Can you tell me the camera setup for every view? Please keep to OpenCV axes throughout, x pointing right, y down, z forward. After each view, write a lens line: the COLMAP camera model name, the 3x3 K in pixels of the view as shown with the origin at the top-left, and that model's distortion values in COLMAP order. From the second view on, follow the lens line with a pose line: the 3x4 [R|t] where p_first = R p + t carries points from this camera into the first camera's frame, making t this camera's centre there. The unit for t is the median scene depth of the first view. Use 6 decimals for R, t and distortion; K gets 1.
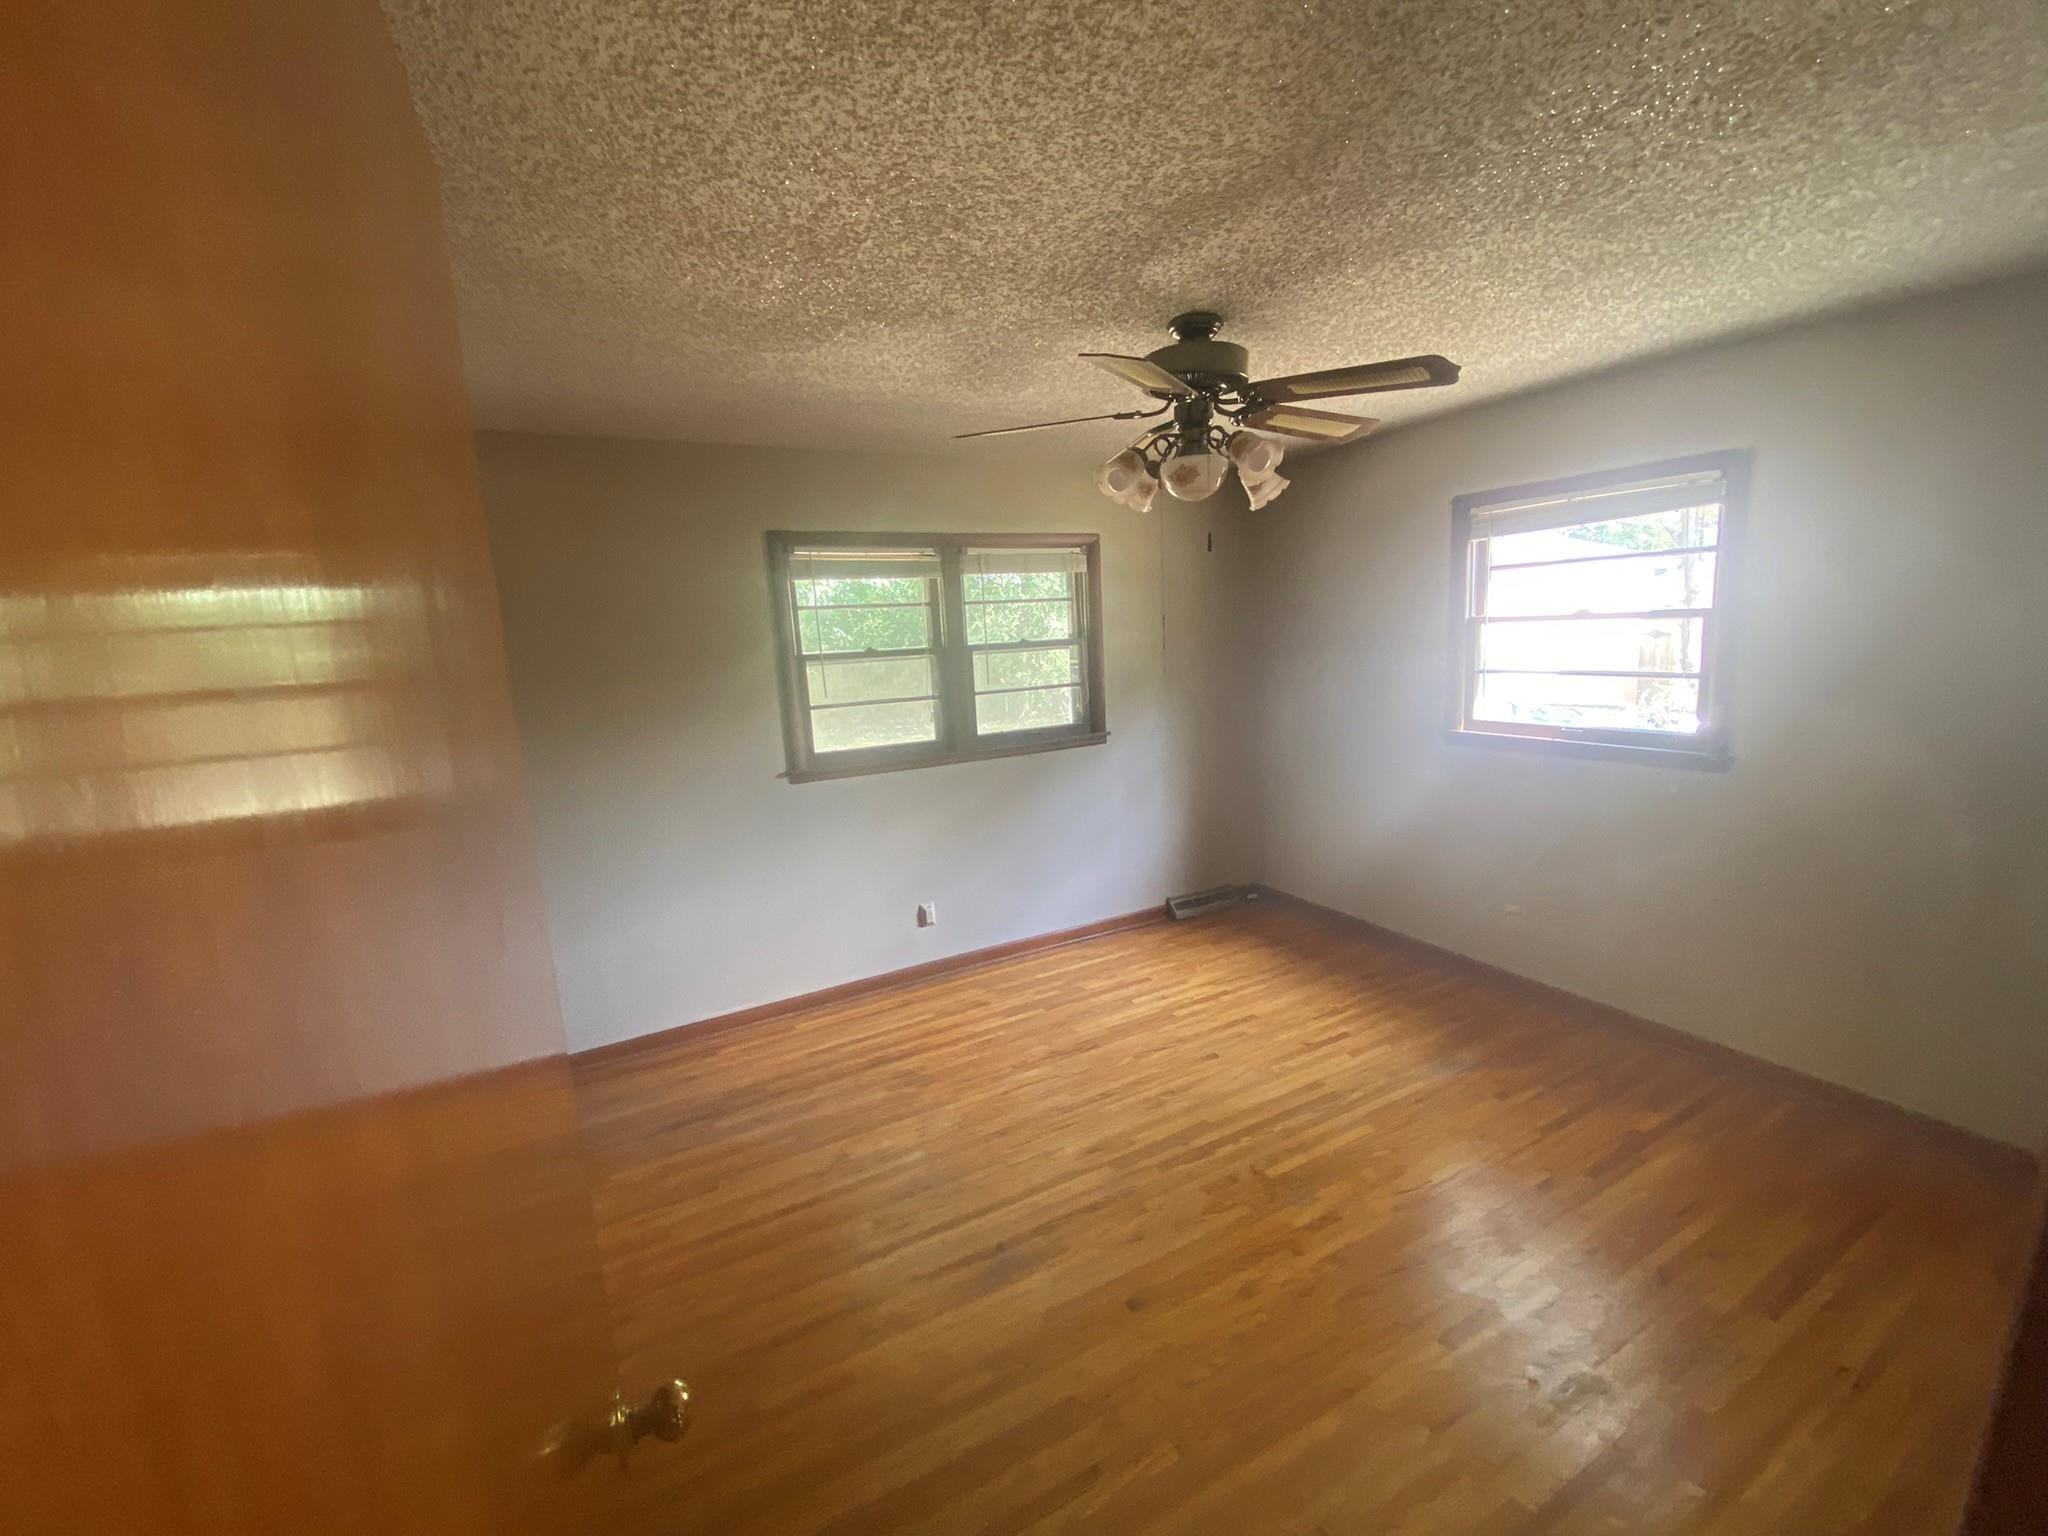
lens RADIAL K [[832.3, 0, 1032.4], [0, 832.3, 765.0], [0, 0, 1]] dist [0.000855, -0.011345]
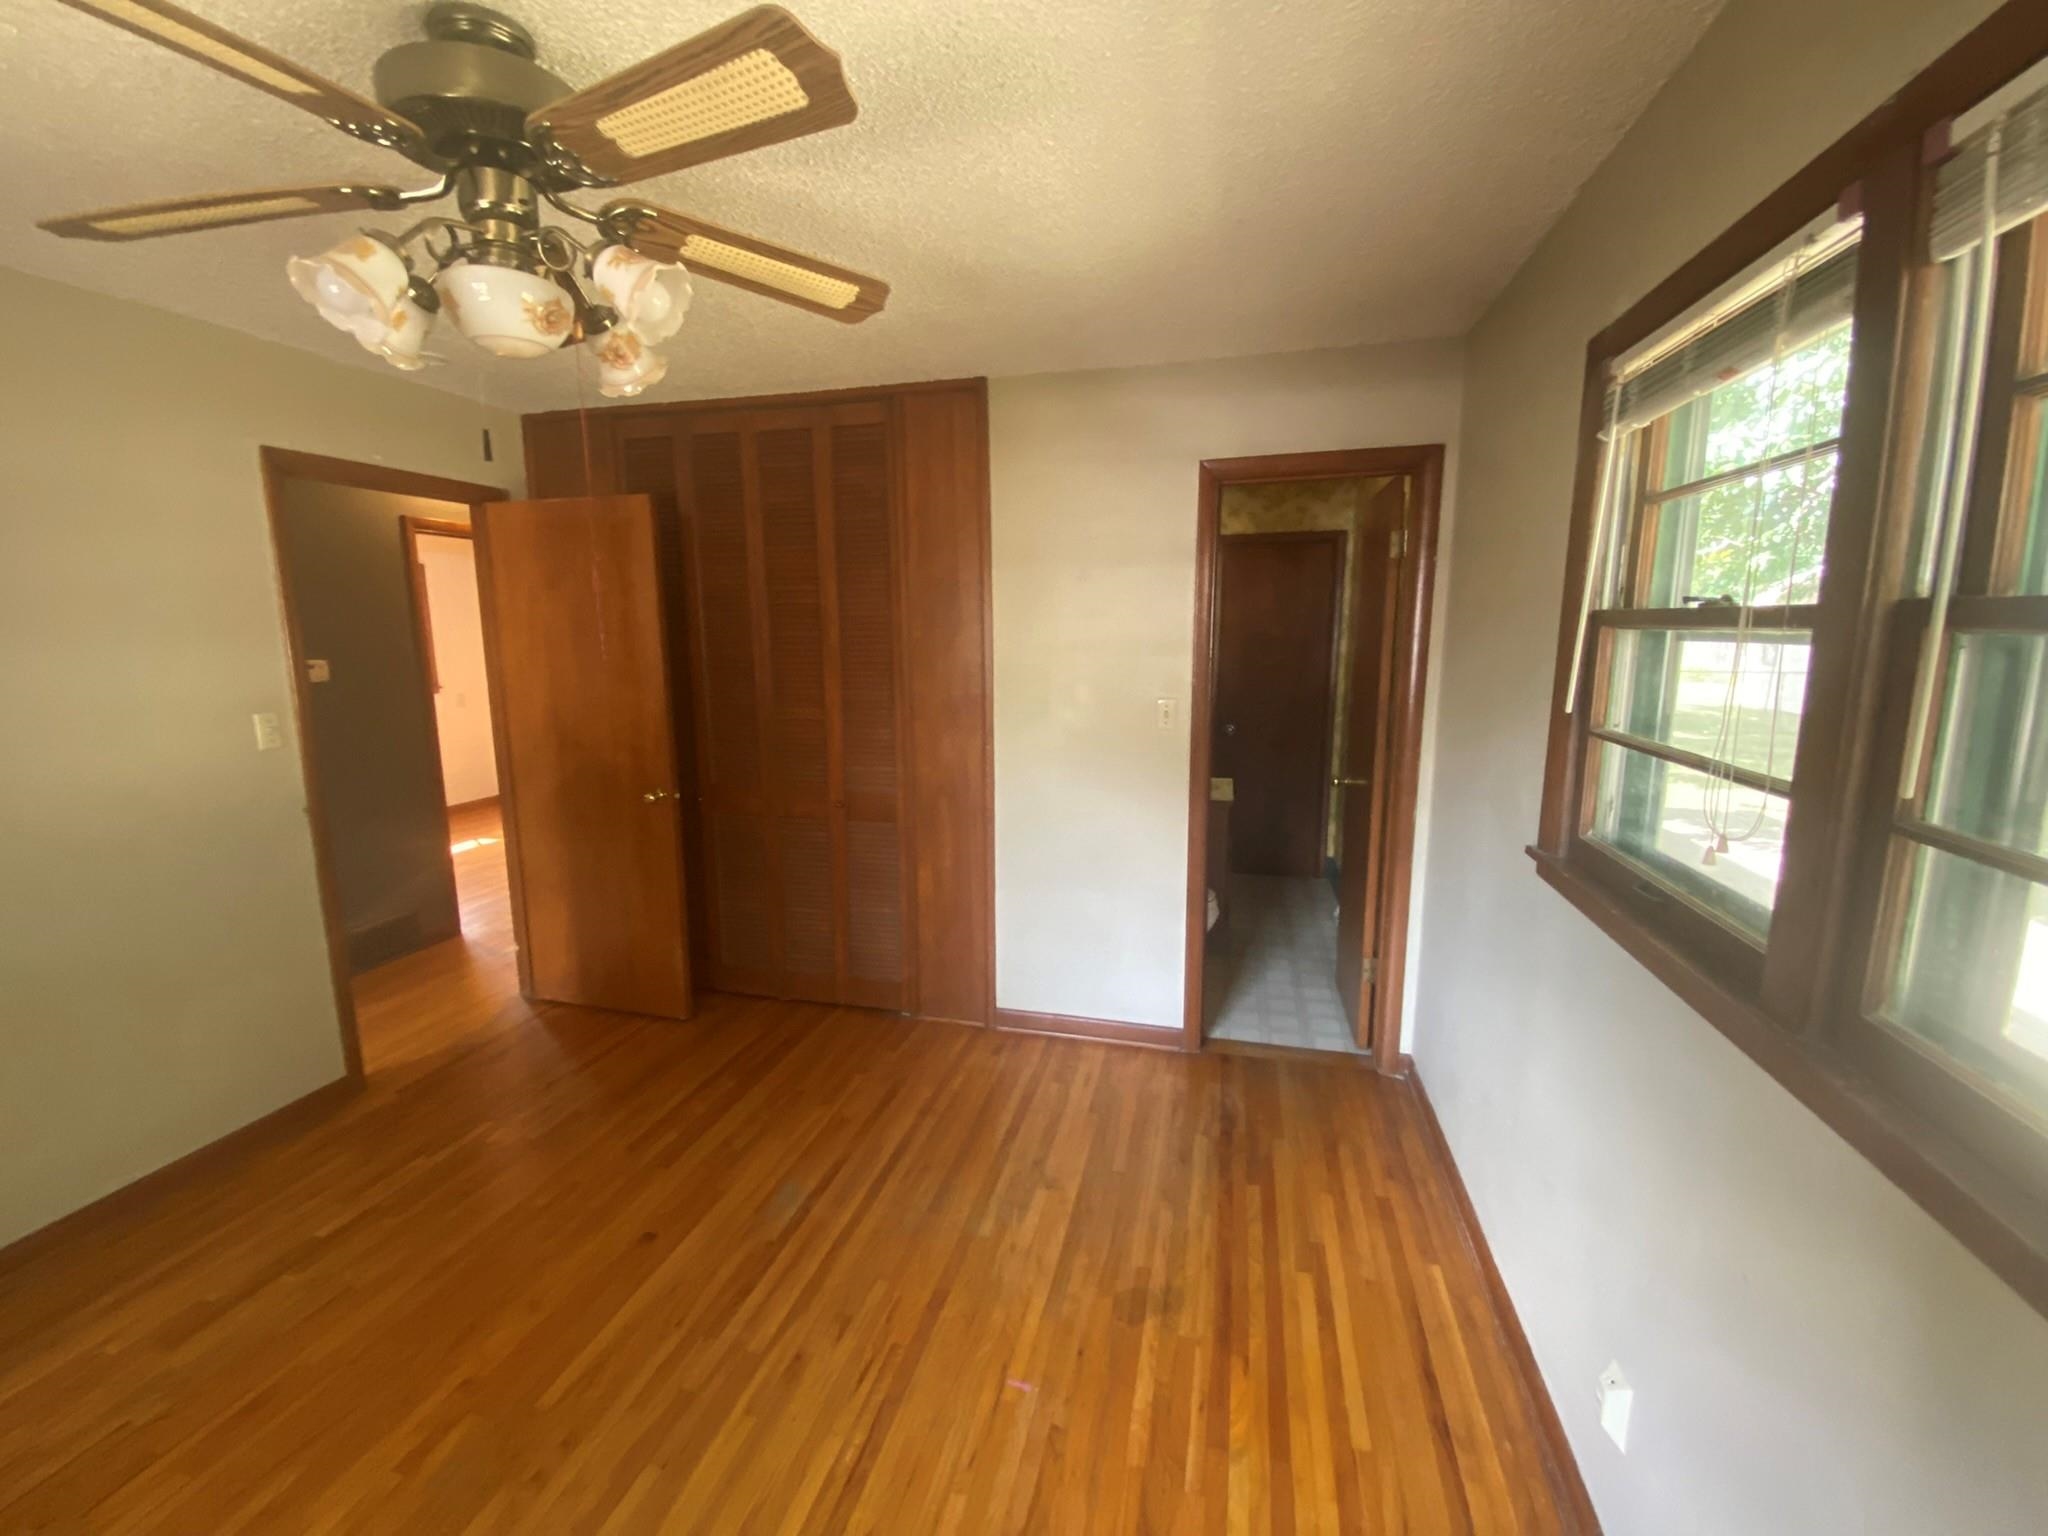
lens RADIAL K [[832.3, 0, 1032.4], [0, 832.3, 765.0], [0, 0, 1]] dist [0.000855, -0.011345]
pose [[-0.682763, 0.168673, -0.710904, 0.278447], [-0.085206, 0.947968, 0.306753, -0.181575], [0.725655, 0.270013, -0.632865, 1.175283]]
